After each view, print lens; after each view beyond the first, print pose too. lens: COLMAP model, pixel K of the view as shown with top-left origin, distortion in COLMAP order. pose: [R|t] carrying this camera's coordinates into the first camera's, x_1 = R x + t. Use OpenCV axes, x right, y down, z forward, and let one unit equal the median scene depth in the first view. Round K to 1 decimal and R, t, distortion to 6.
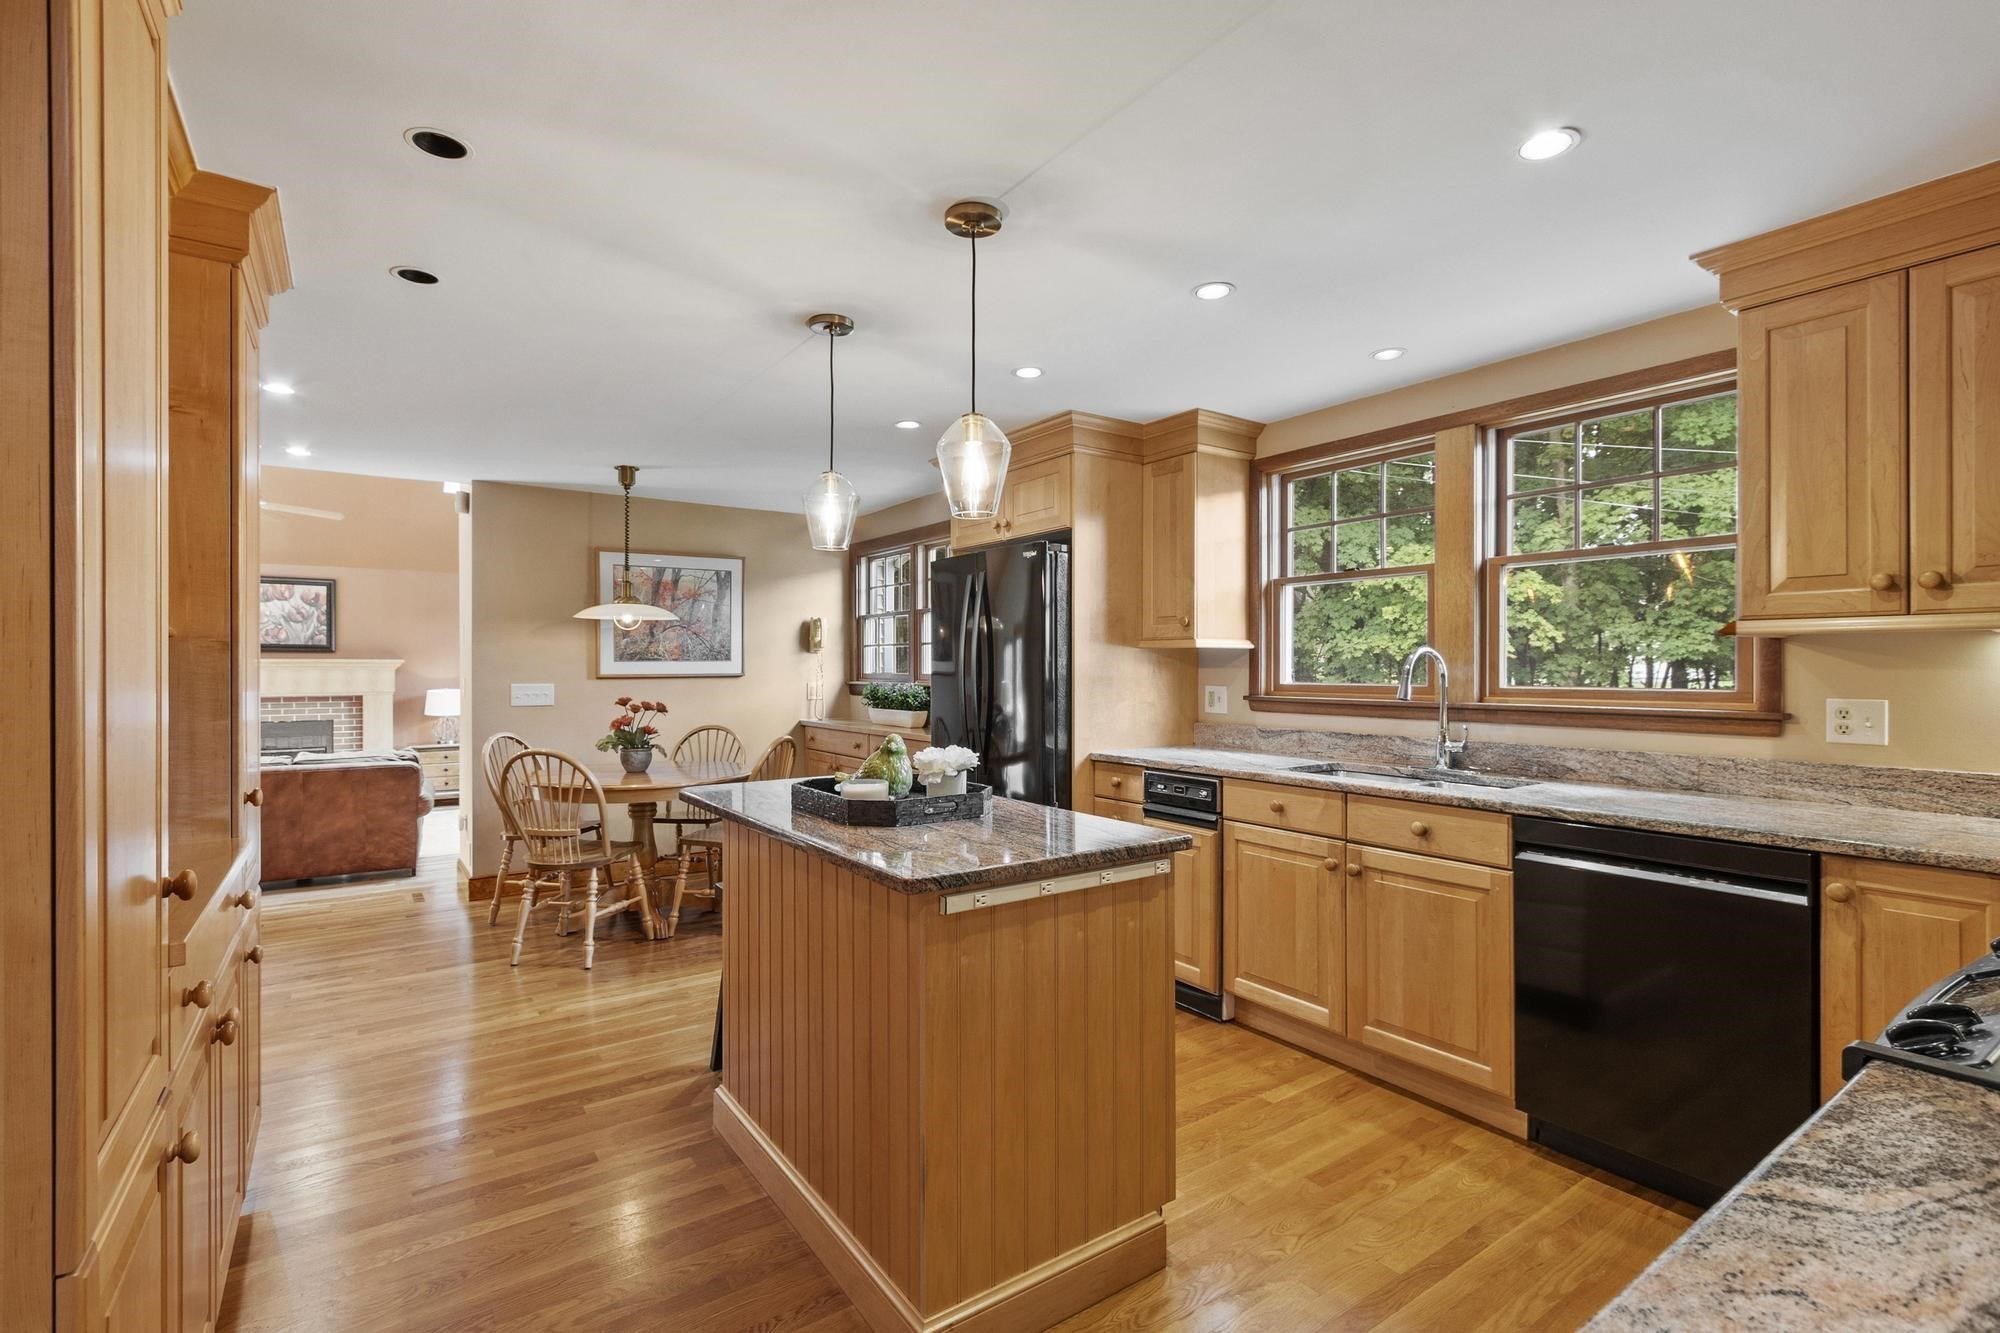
lens RADIAL K [[922.6, 0, 999.4], [0, 922.6, 675.0], [0, 0, 1]] dist [-0.004343, -0.000272]
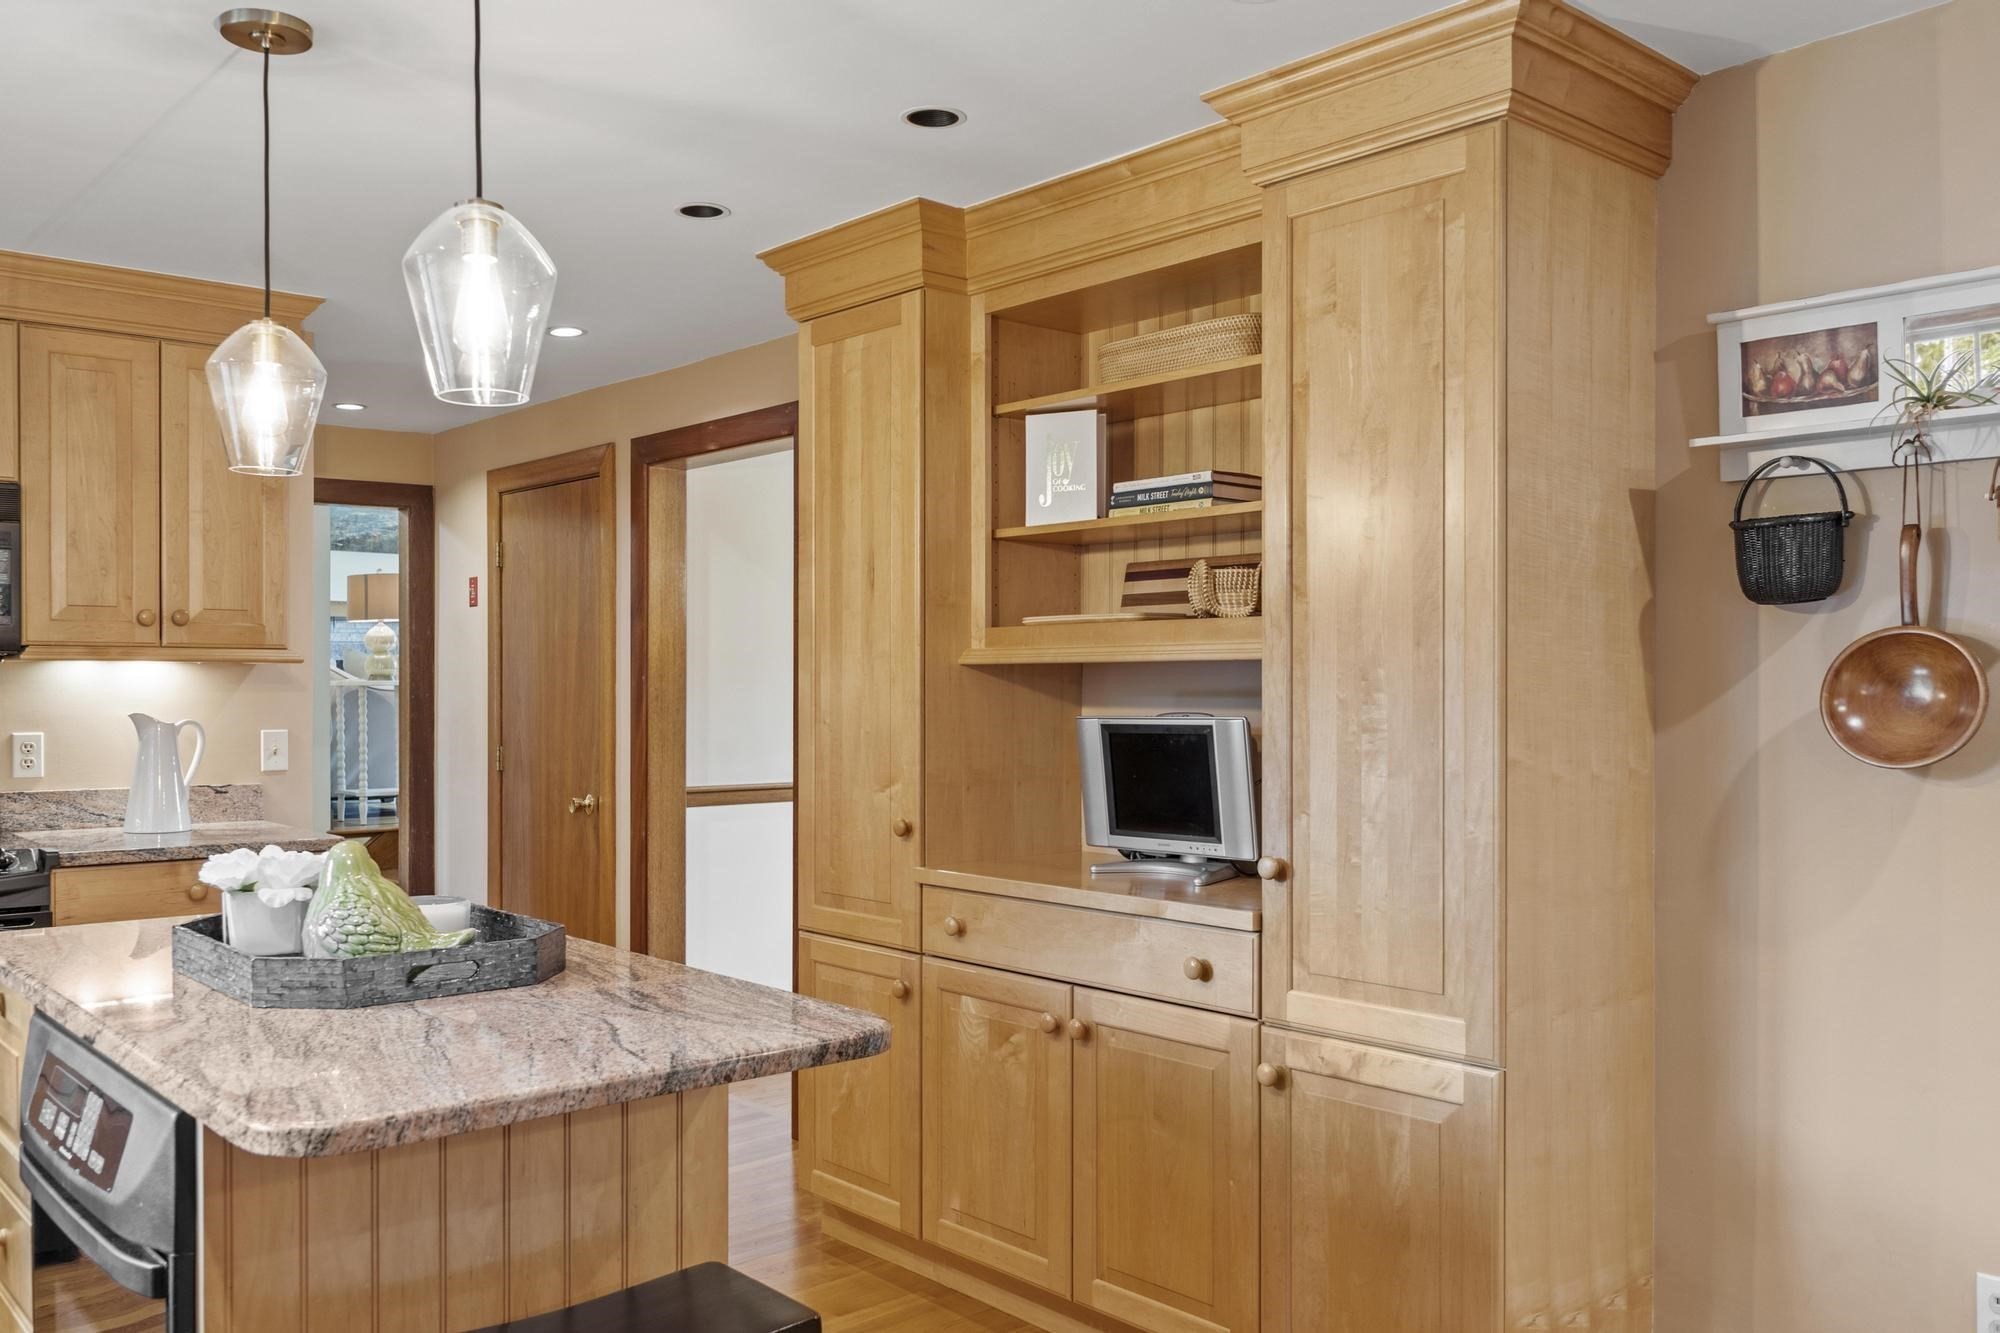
lens RADIAL K [[1628.3, 0, 997.8], [0, 1628.3, 699.8], [0, 0, 1]] dist [-0.004166, -0.005615]
pose [[-0.994200, -0.000846, -0.107541, -0.314343], [-0.002210, 0.999919, 0.012570, -0.018879], [0.107522, 0.012735, -0.994121, 1.619112]]
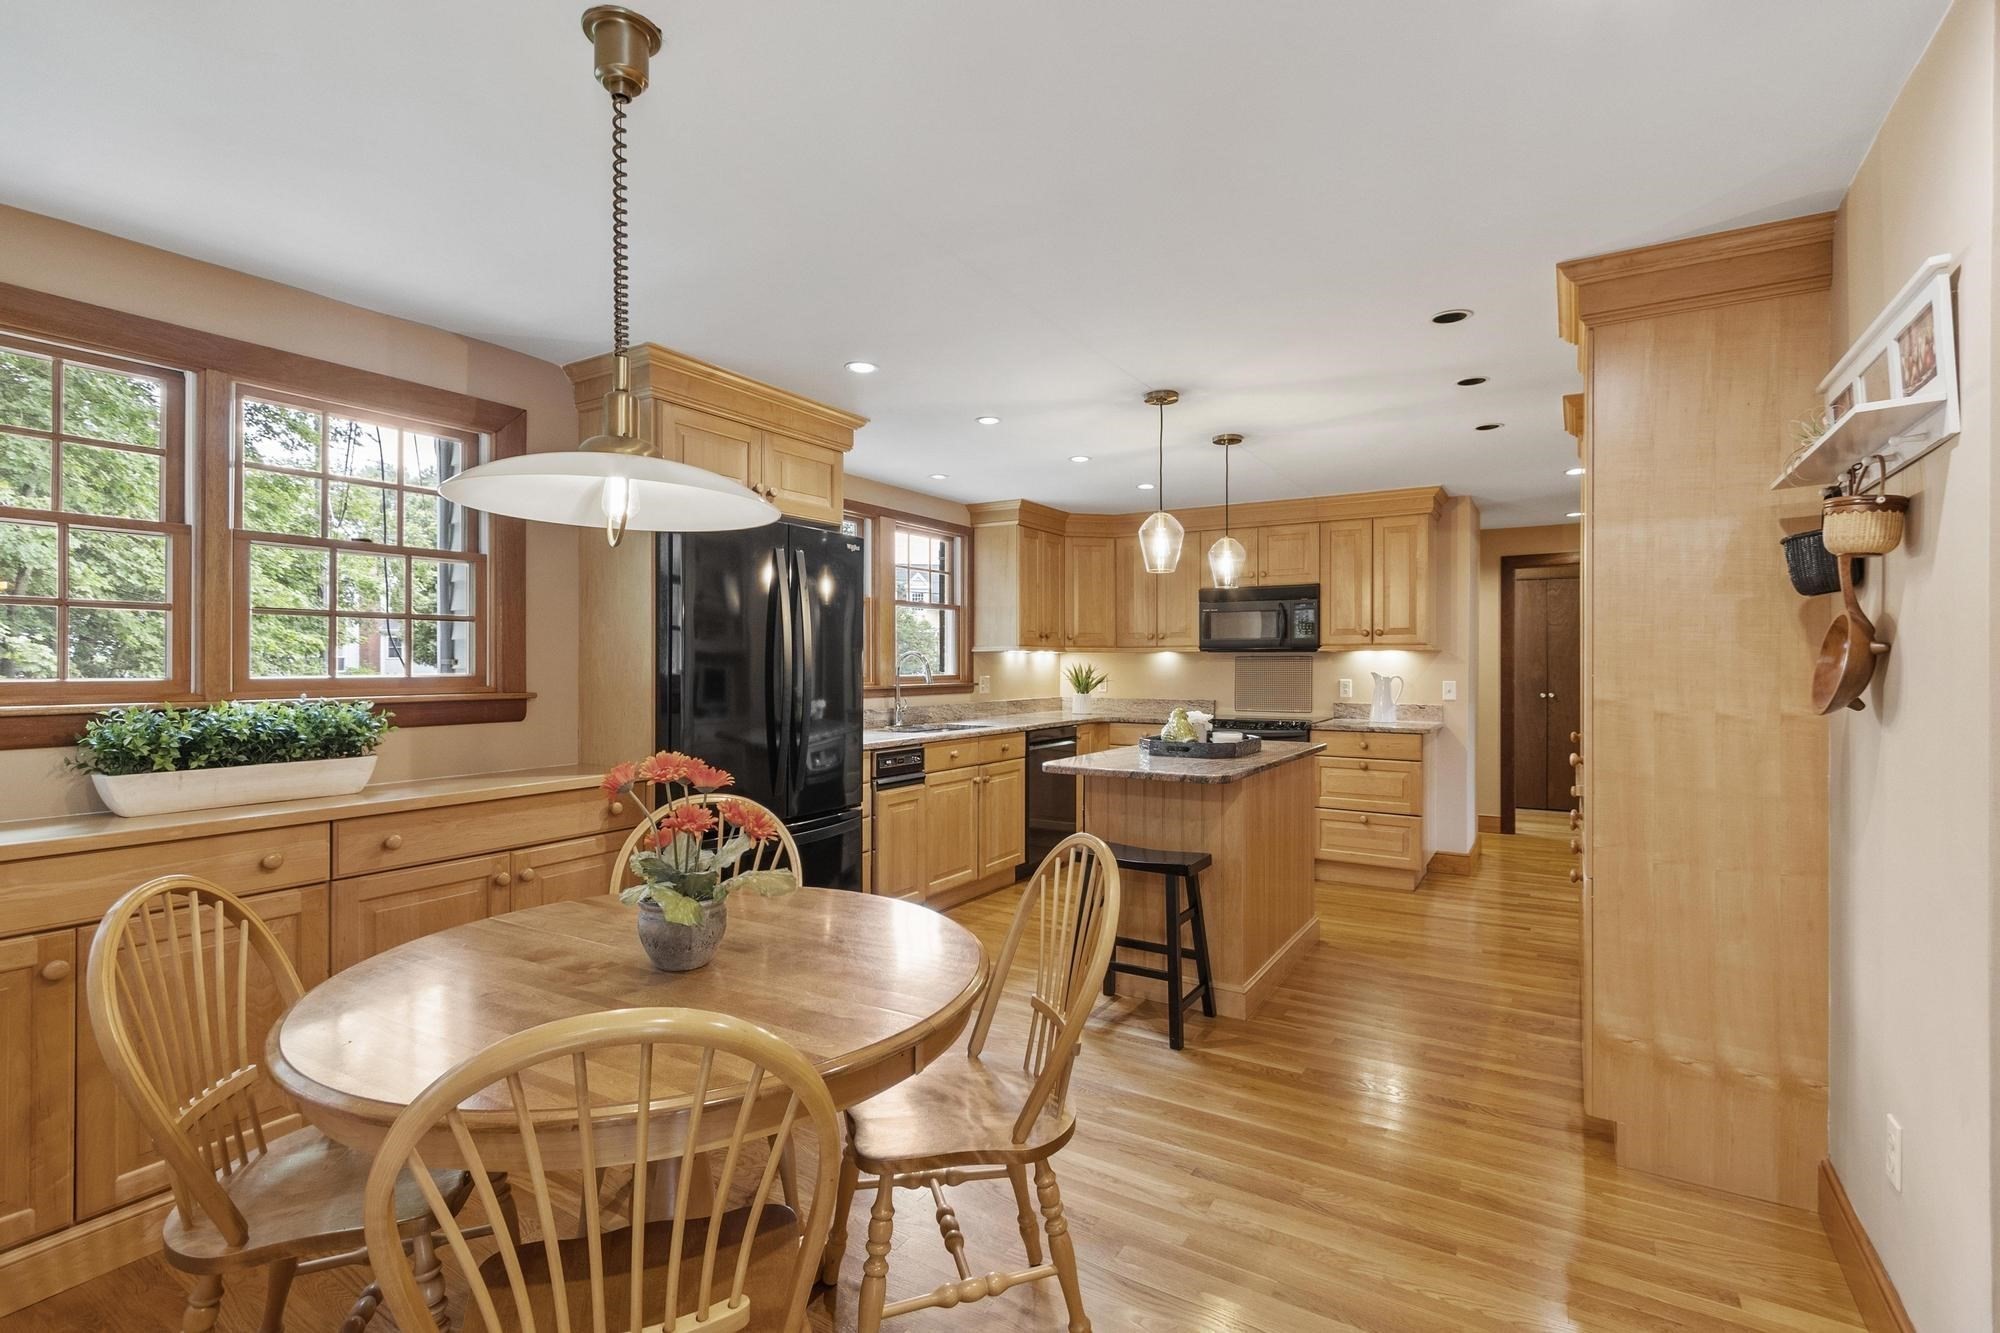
lens RADIAL K [[922.6, 0, 999.8], [0, 922.6, 670.4], [0, 0, 1]] dist [-0.004343, -0.000272]
pose [[-0.400059, -0.007643, 0.916458, -1.201746], [0.003900, 0.999942, 0.010041, -0.013898], [-0.916481, 0.007591, -0.400006, 1.627187]]
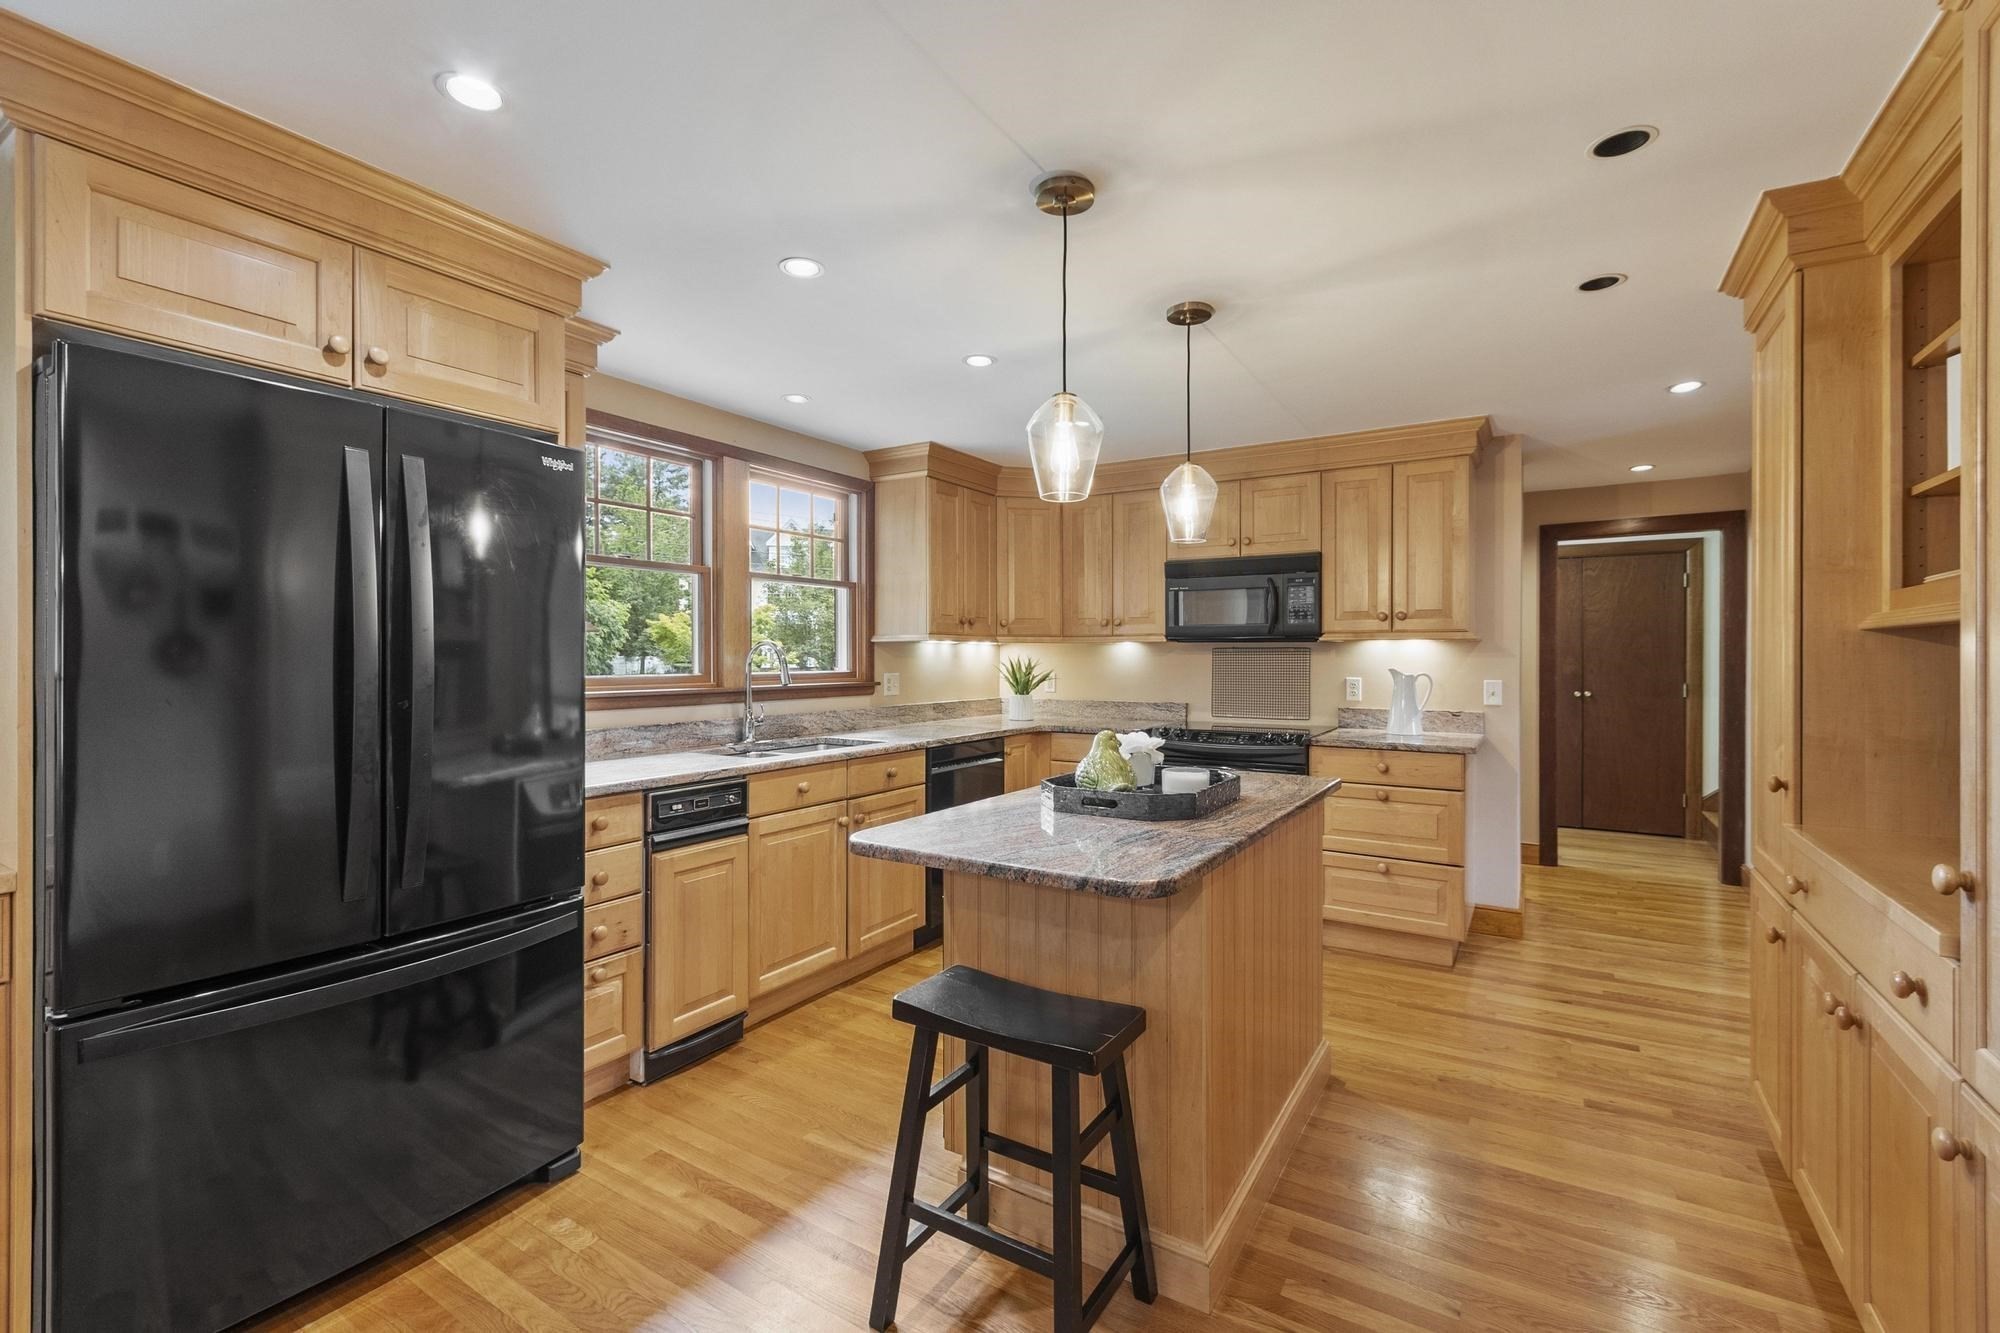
lens RADIAL K [[873.5, 0, 999.2], [0, 873.5, 661.1], [0, 0, 1]] dist [0.003143, 0.000409]
pose [[-0.398006, -0.006088, 0.917363, -0.763169], [0.003827, 0.999958, 0.008296, -0.013390], [-0.917375, 0.006812, -0.397966, 1.257317]]
